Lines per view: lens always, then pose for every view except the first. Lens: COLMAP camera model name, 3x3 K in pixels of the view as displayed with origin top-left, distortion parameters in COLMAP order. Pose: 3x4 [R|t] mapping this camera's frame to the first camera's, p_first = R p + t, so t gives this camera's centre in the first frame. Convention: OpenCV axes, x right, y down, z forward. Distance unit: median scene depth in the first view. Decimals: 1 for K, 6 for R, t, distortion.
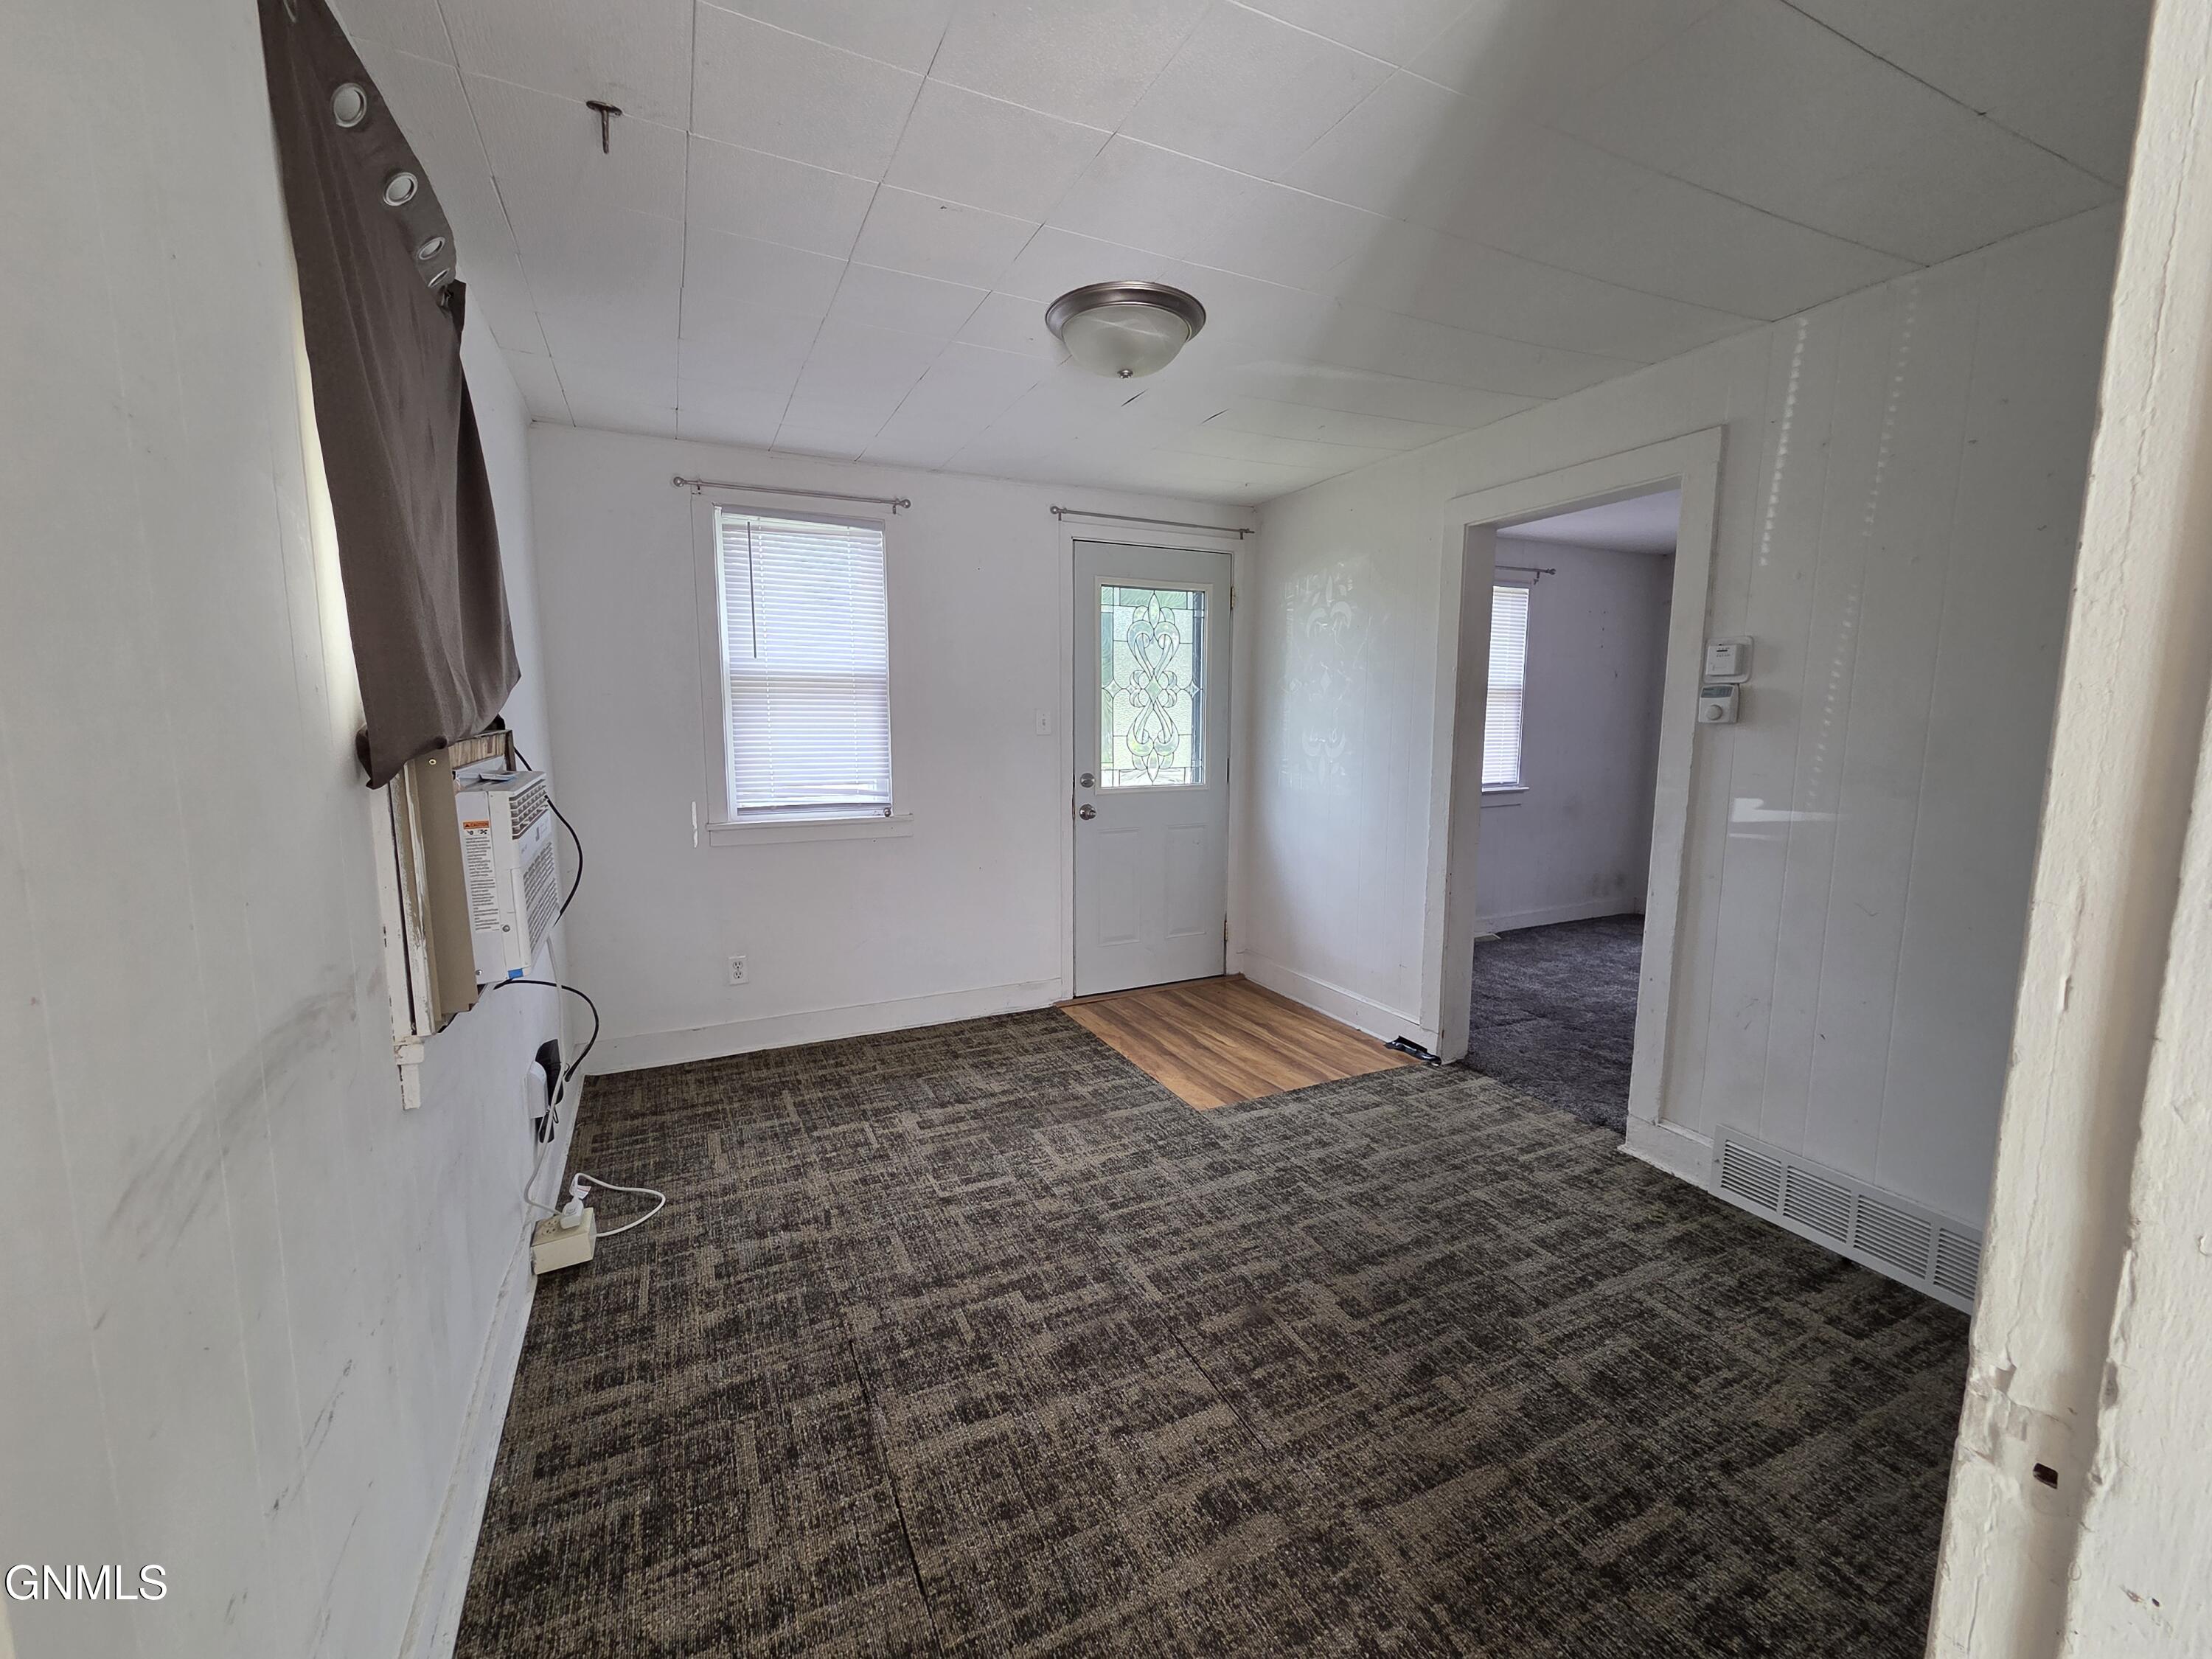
lens RADIAL K [[904.0, 0, 1113.2], [0, 904.0, 831.3], [0, 0, 1]] dist [0.008433, -0.000755]
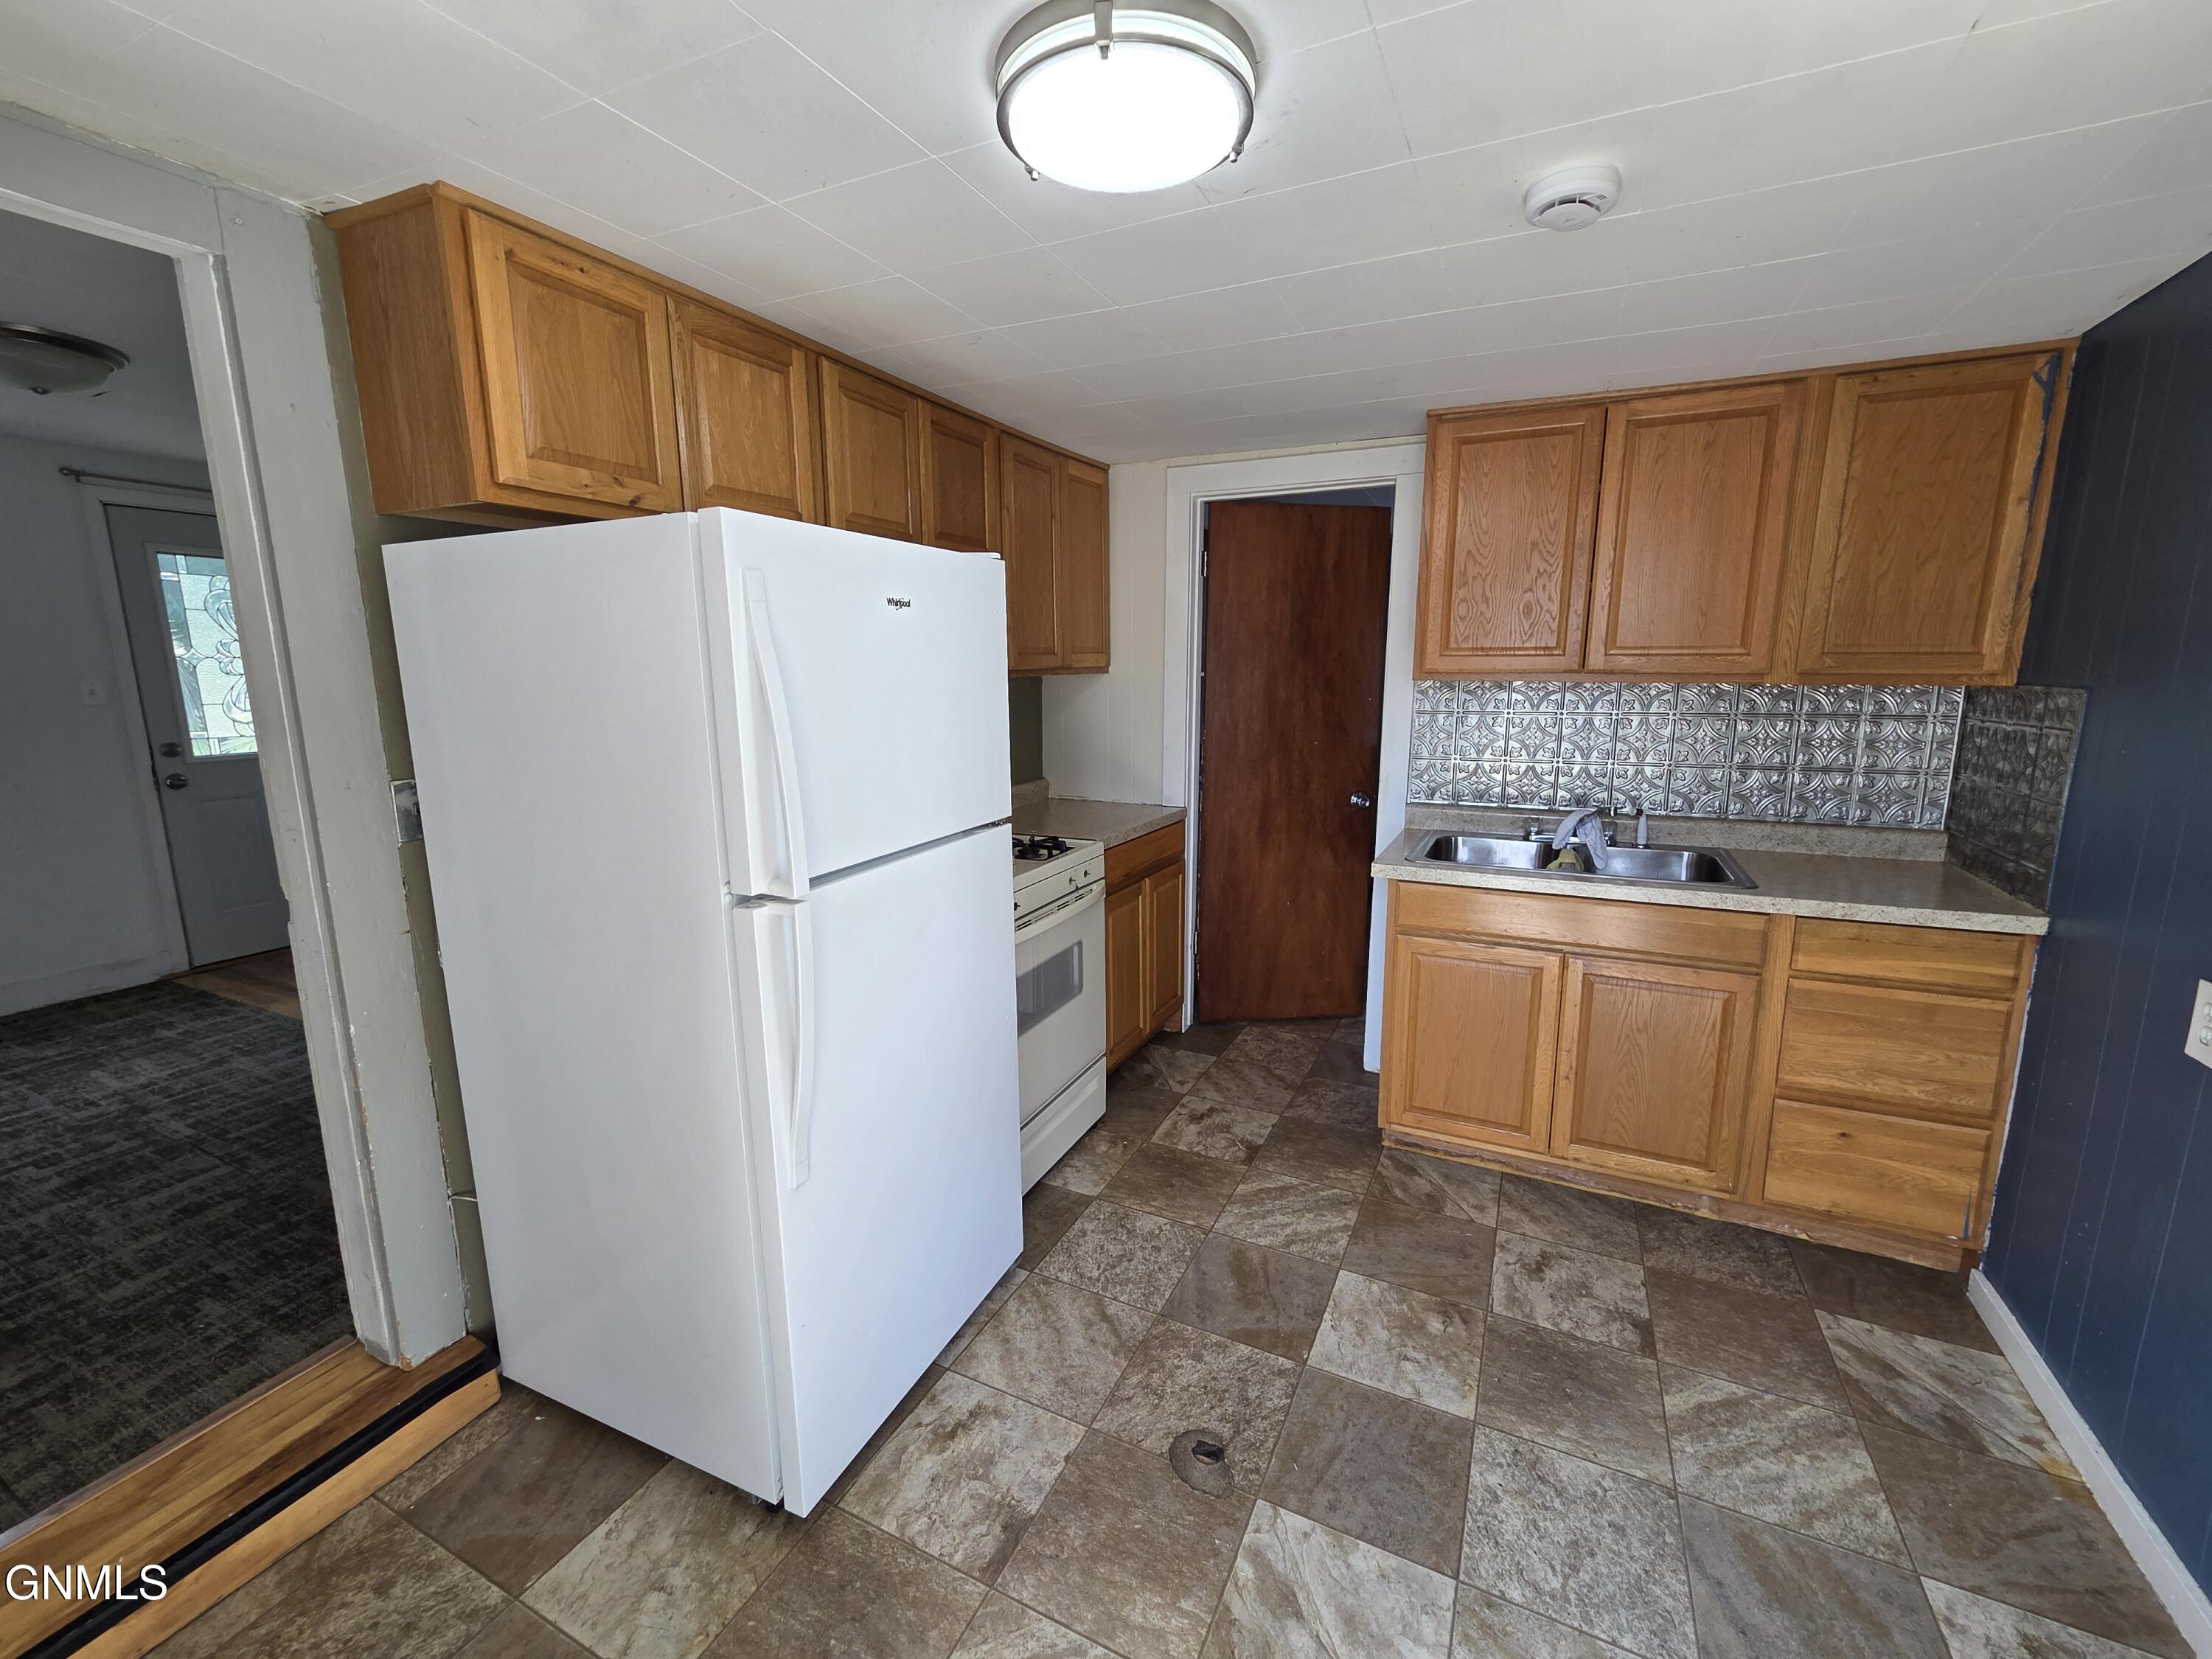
lens RADIAL K [[904.0, 0, 1099.0], [0, 904.0, 833.1], [0, 0, 1]] dist [0.008433, -0.000755]
pose [[0.799815, -0.115339, 0.589061, 0.276962], [0.092313, 0.993326, 0.069154, 0.087923], [-0.593106, -0.000932, 0.805124, -0.614718]]
